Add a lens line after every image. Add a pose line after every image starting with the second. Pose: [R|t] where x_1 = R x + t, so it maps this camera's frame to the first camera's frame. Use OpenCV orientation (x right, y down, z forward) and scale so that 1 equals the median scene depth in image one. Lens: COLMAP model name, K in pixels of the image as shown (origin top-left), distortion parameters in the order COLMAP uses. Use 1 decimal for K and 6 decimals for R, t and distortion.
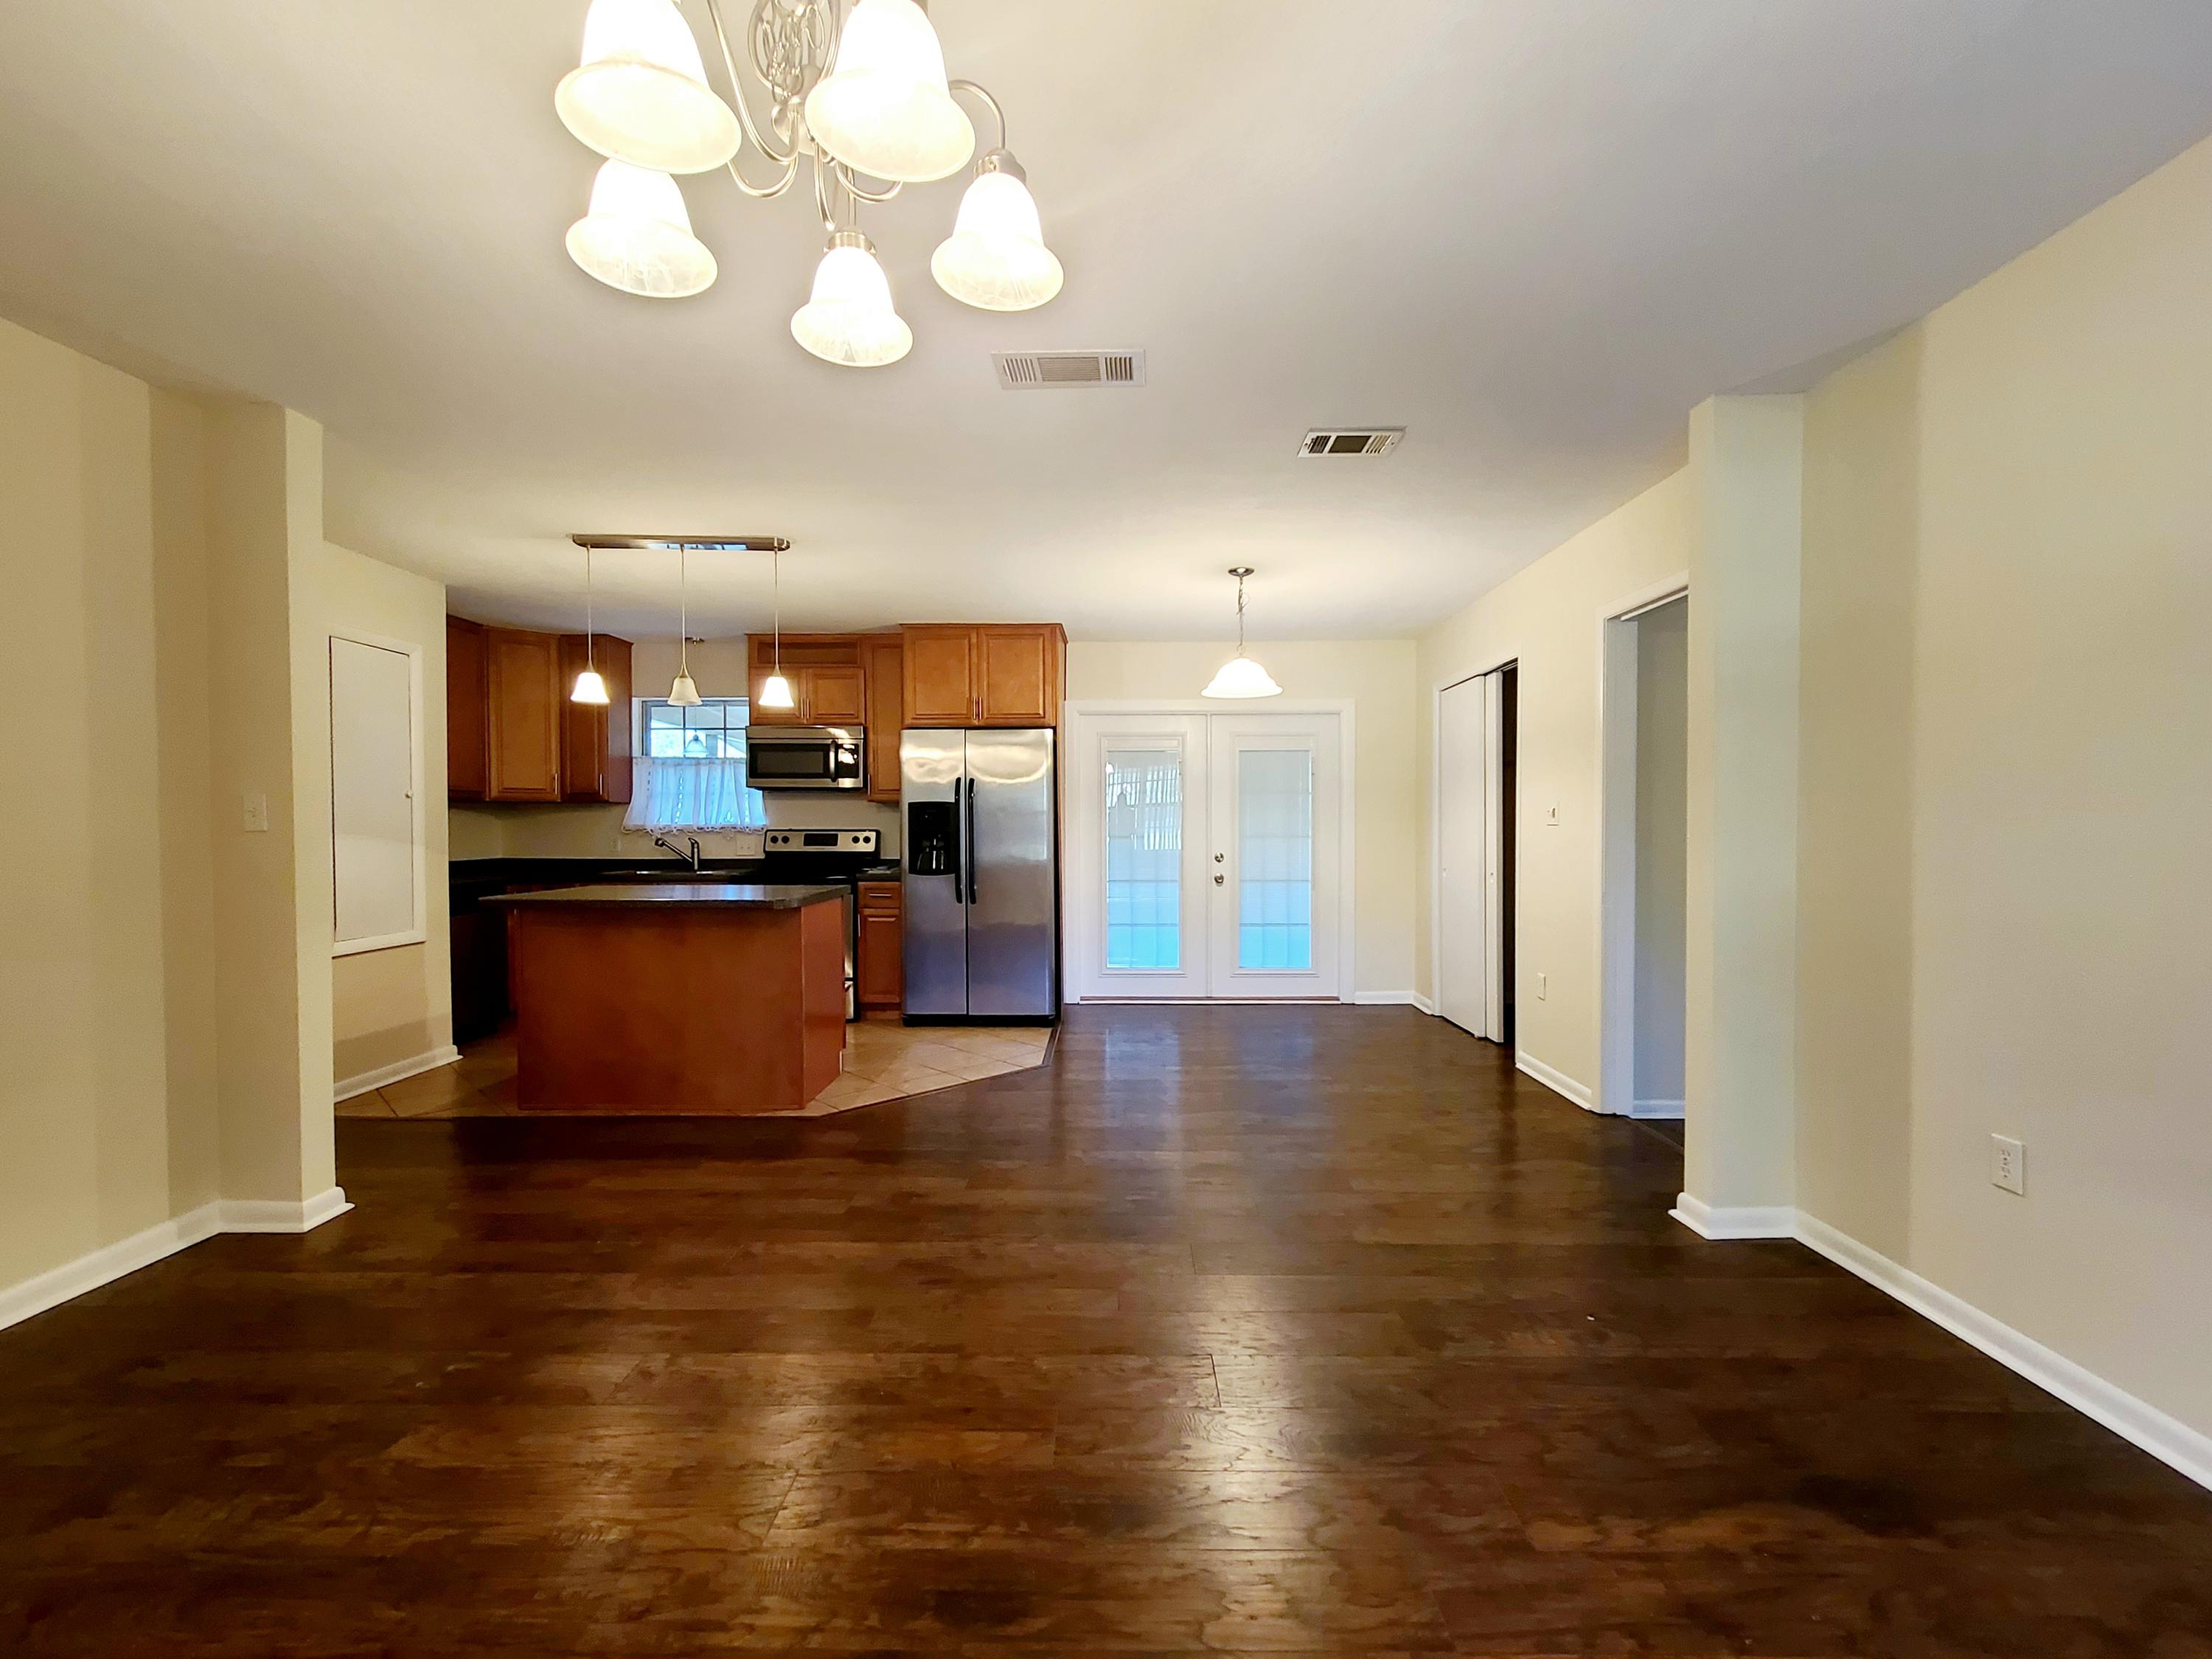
lens RADIAL K [[911.0, 0, 1102.5], [0, 911.0, 839.5], [0, 0, 1]] dist [0.001899, -0.000258]
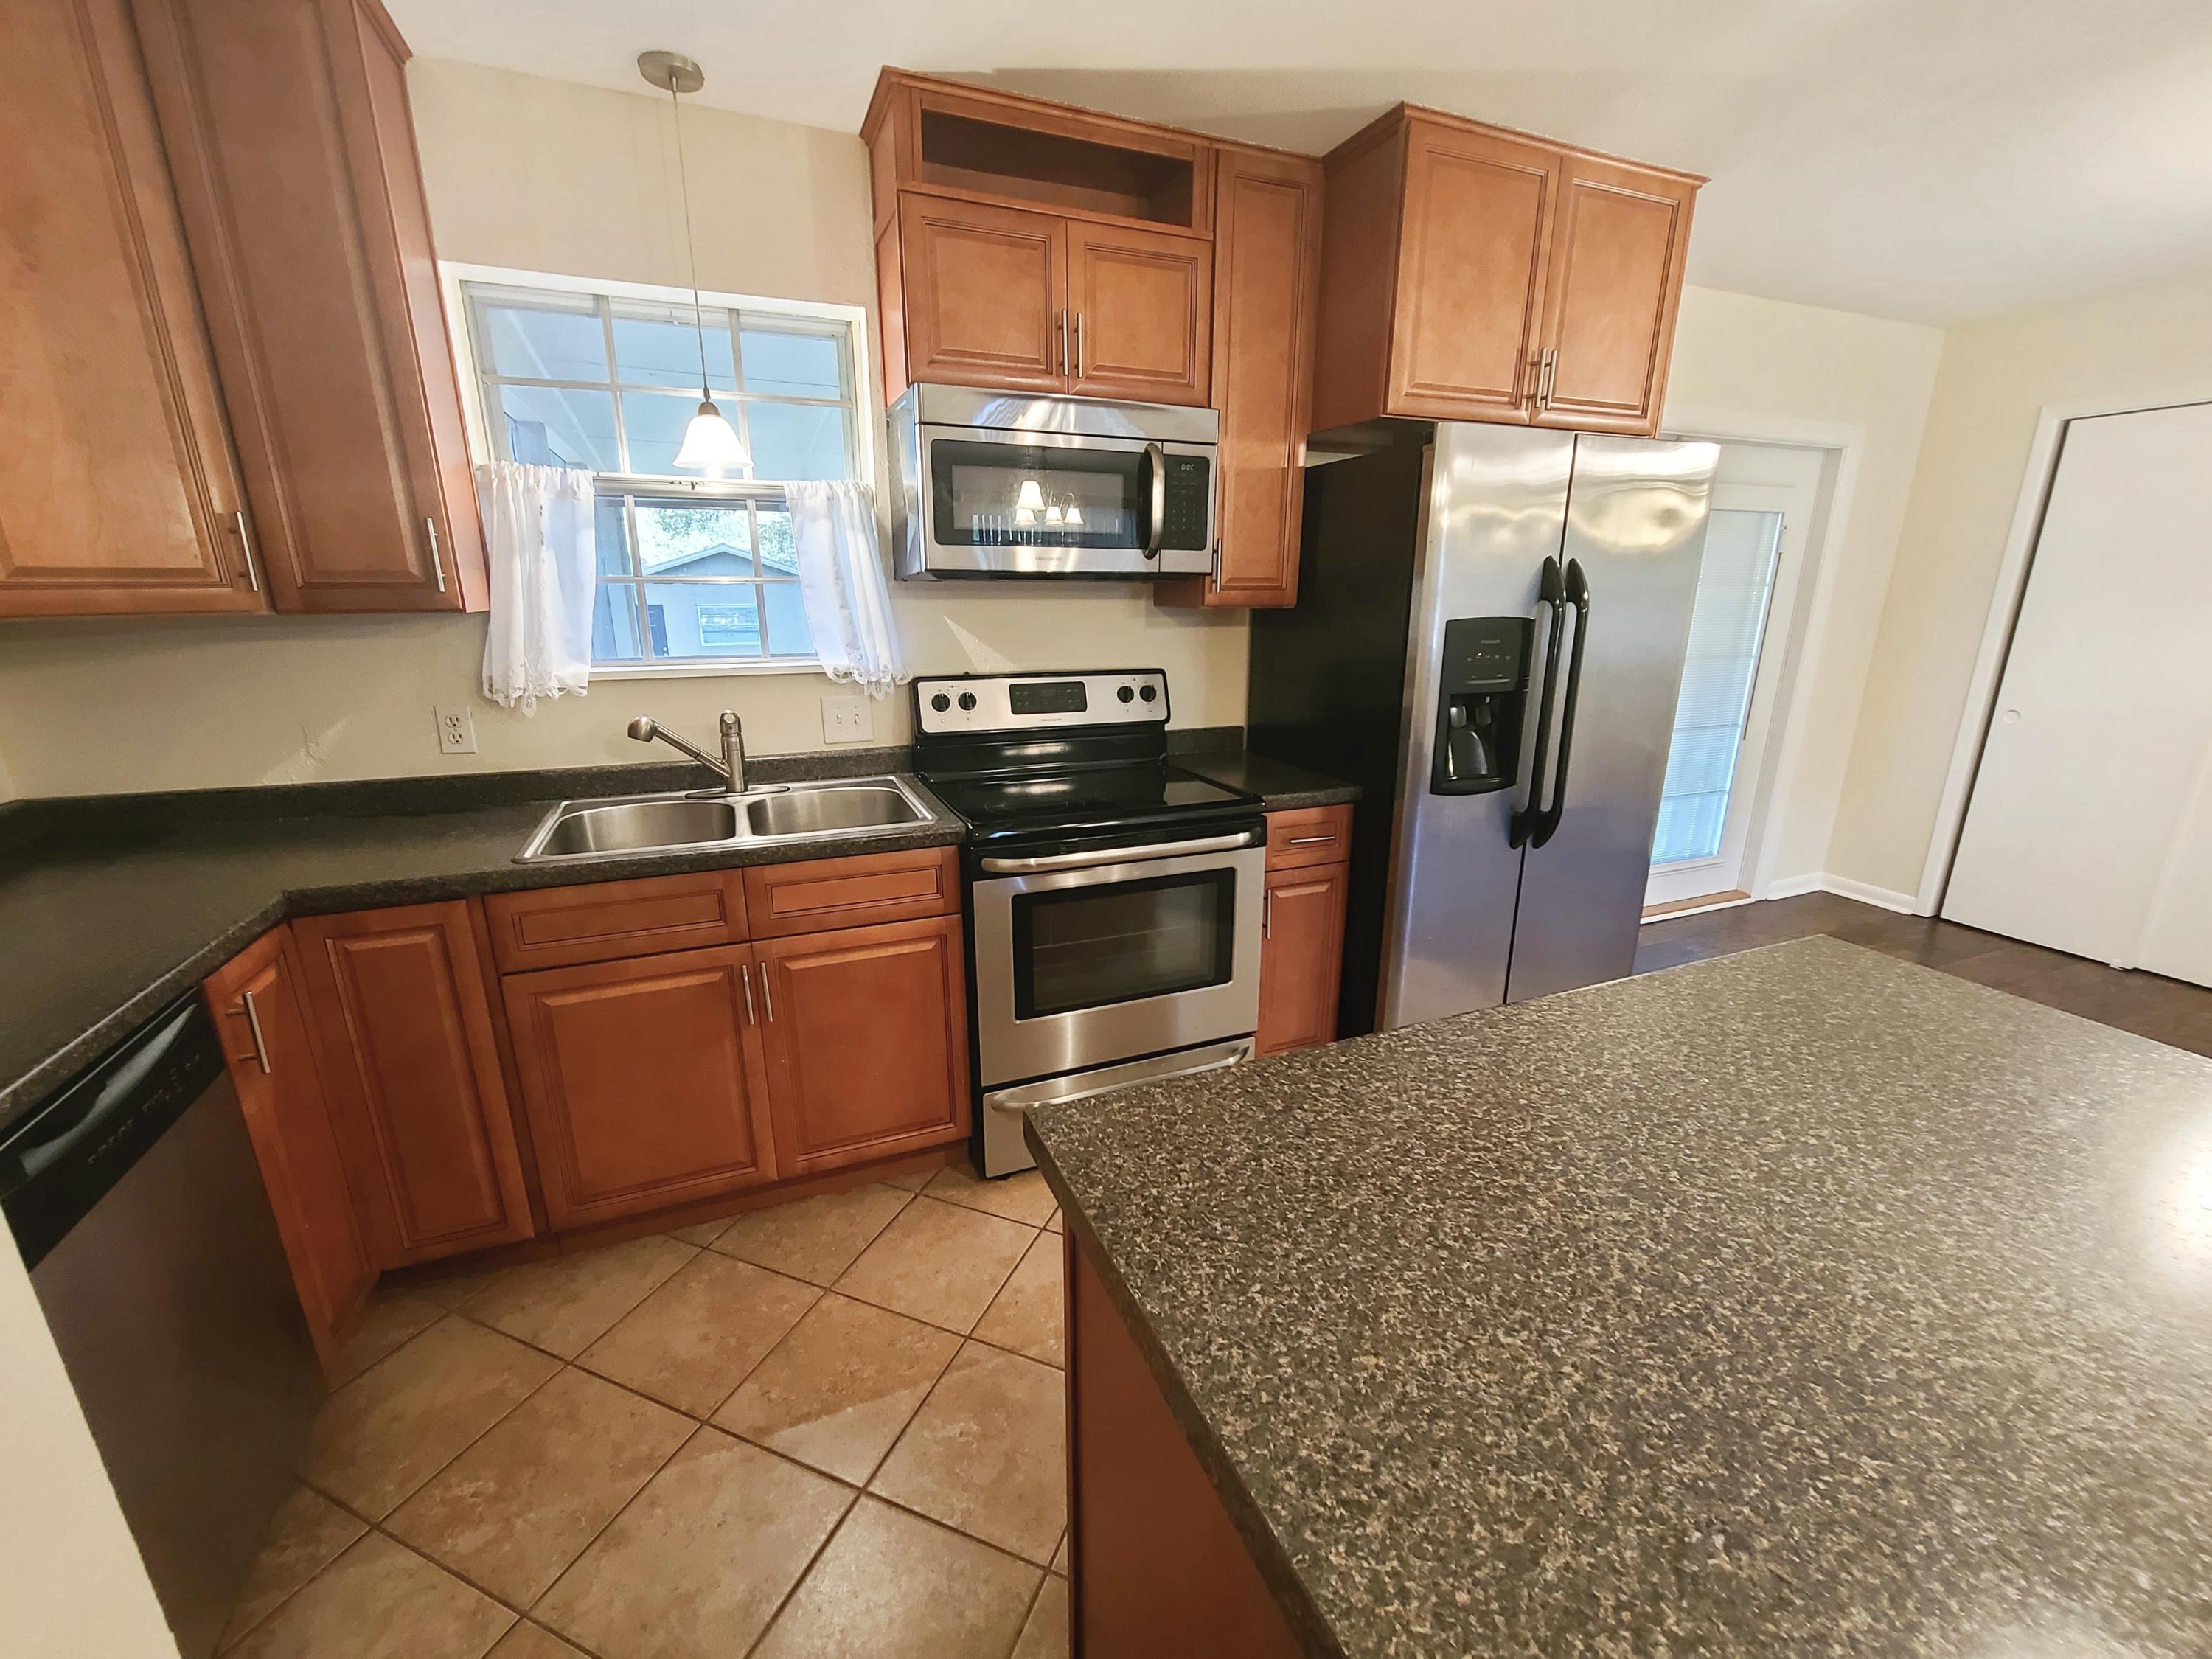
lens RADIAL K [[911.0, 0, 1102.5], [0, 911.0, 839.5], [0, 0, 1]] dist [0.001899, -0.000258]
pose [[0.924132, -0.102750, 0.367998, -0.468987], [0.004952, 0.966300, 0.257369, -0.046949], [-0.382041, -0.236021, 0.893498, 0.623225]]
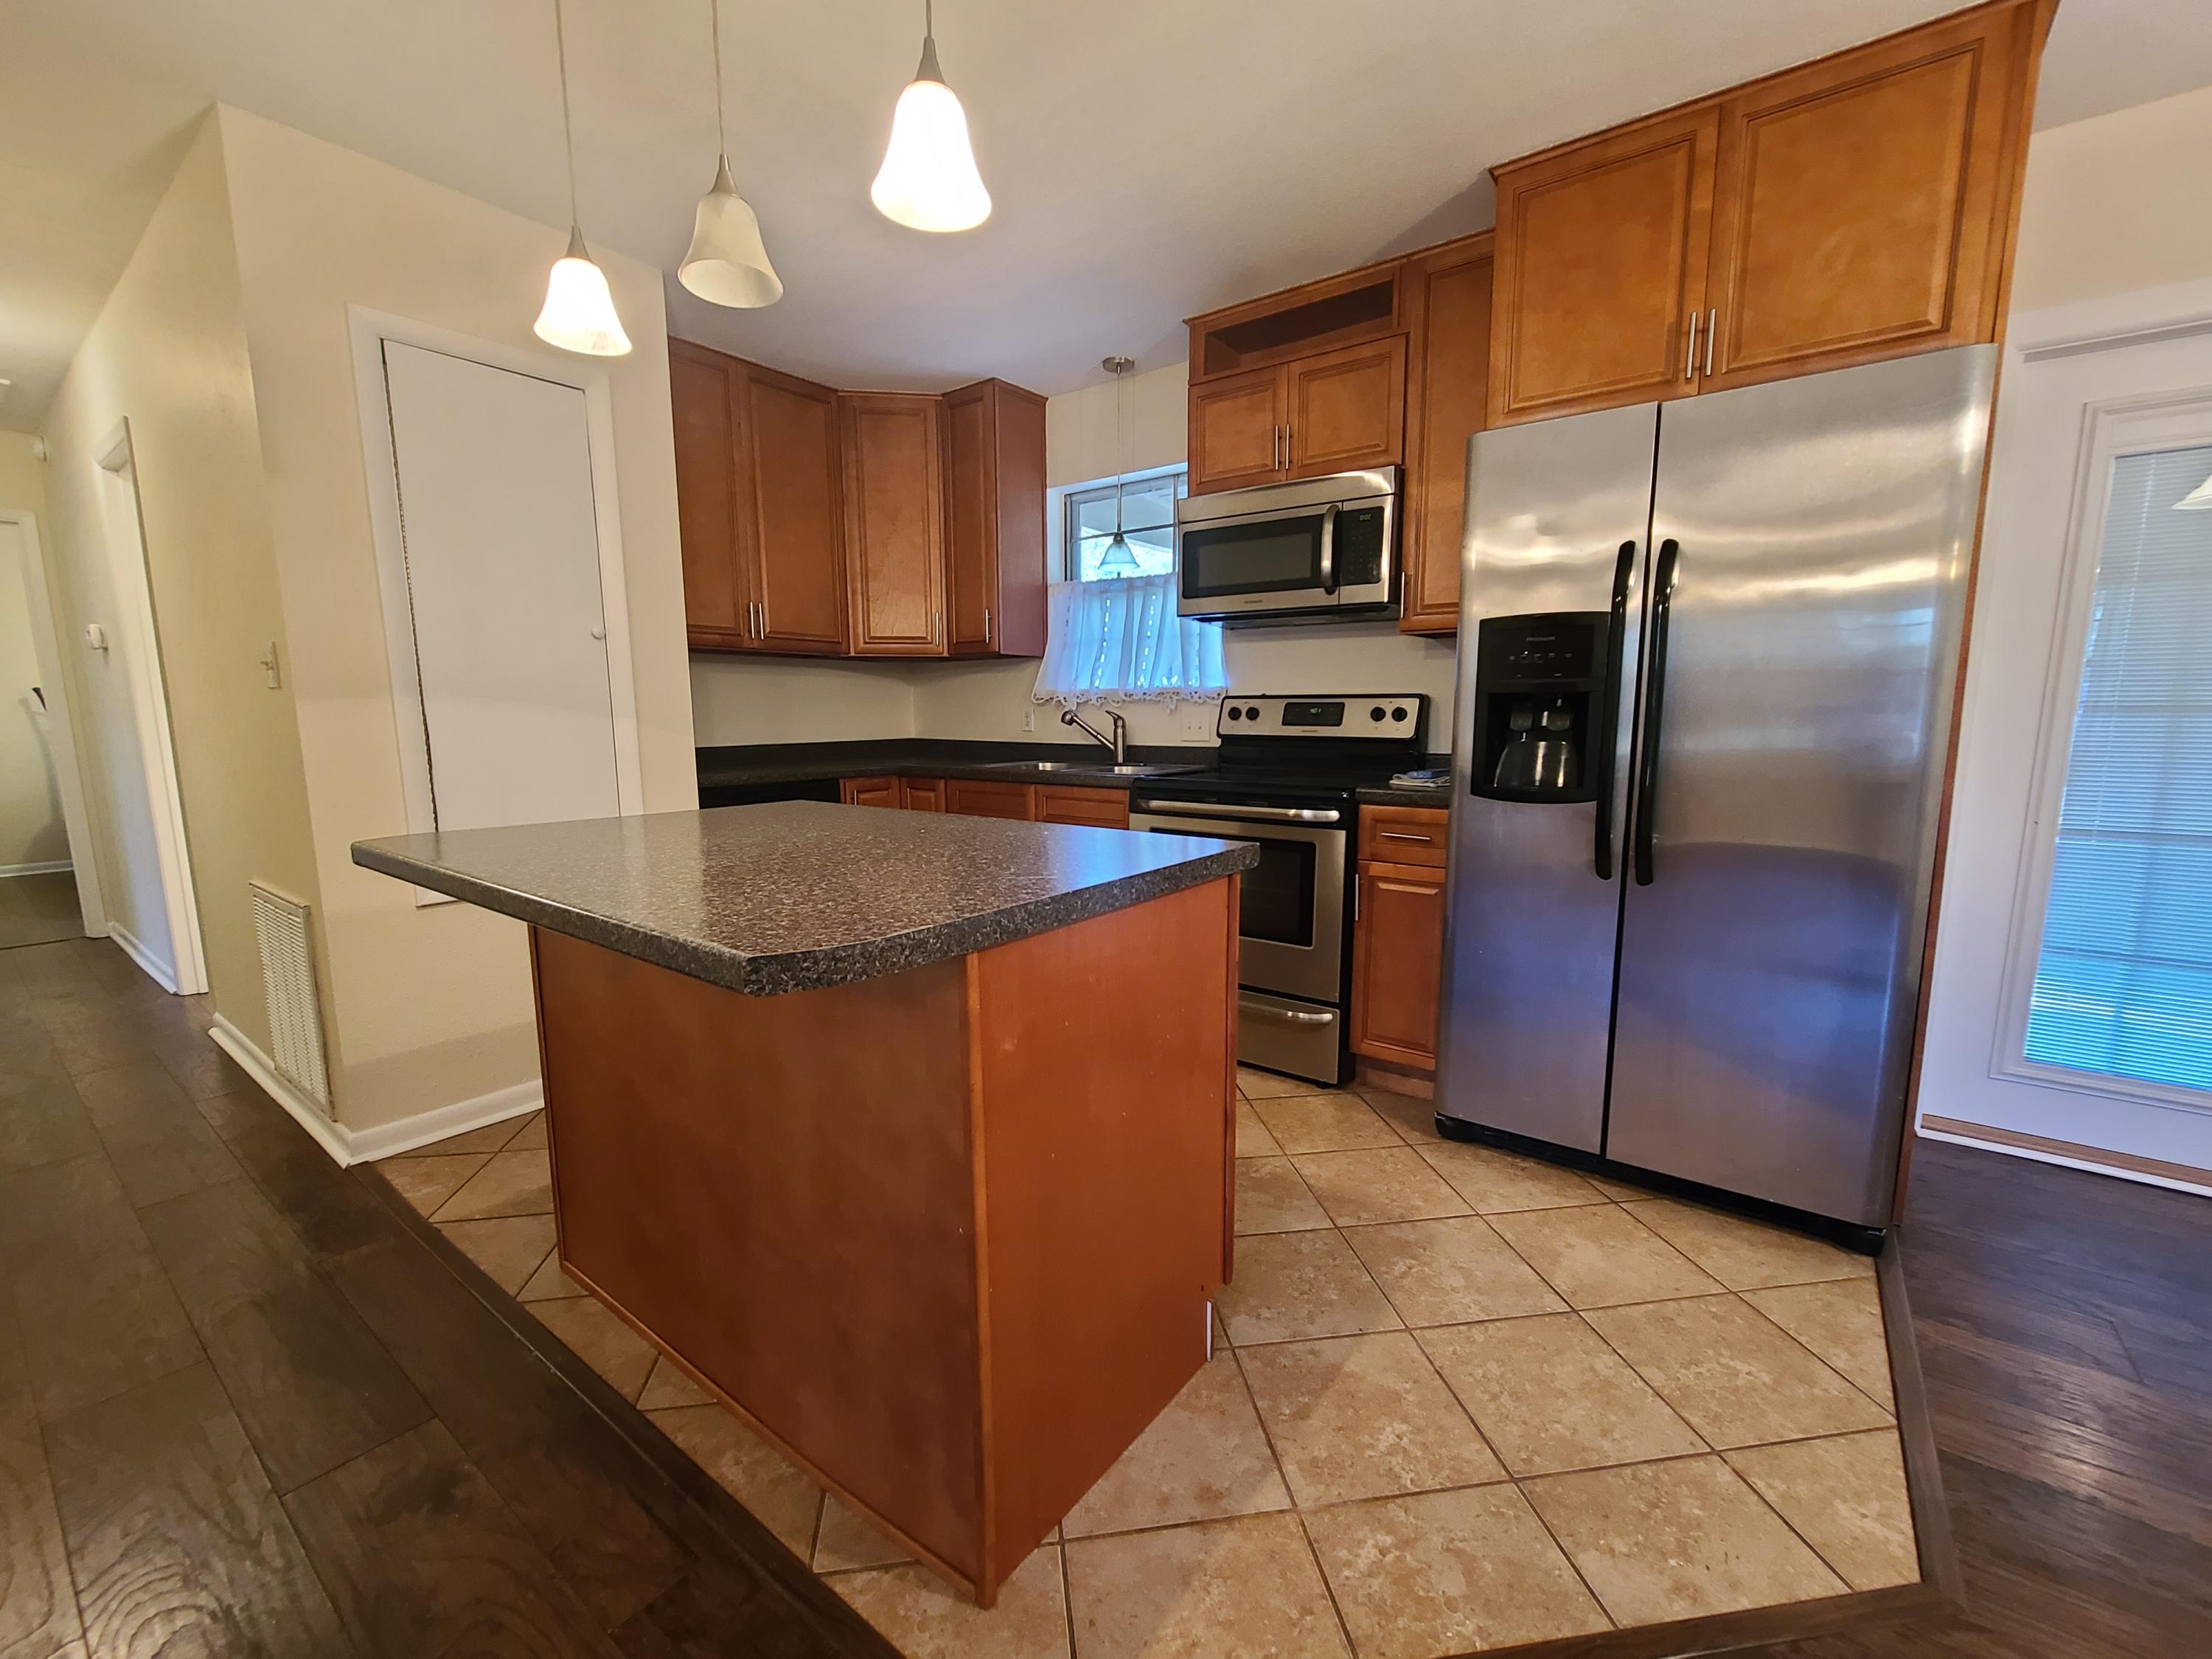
lens RADIAL K [[911.0, 0, 1102.5], [0, 911.0, 839.5], [0, 0, 1]] dist [0.001899, -0.000258]
pose [[0.801599, 0.083913, -0.591944, -0.091722], [-0.005773, 0.991141, 0.132686, 0.003118], [0.597834, -0.102944, 0.794983, 0.521248]]
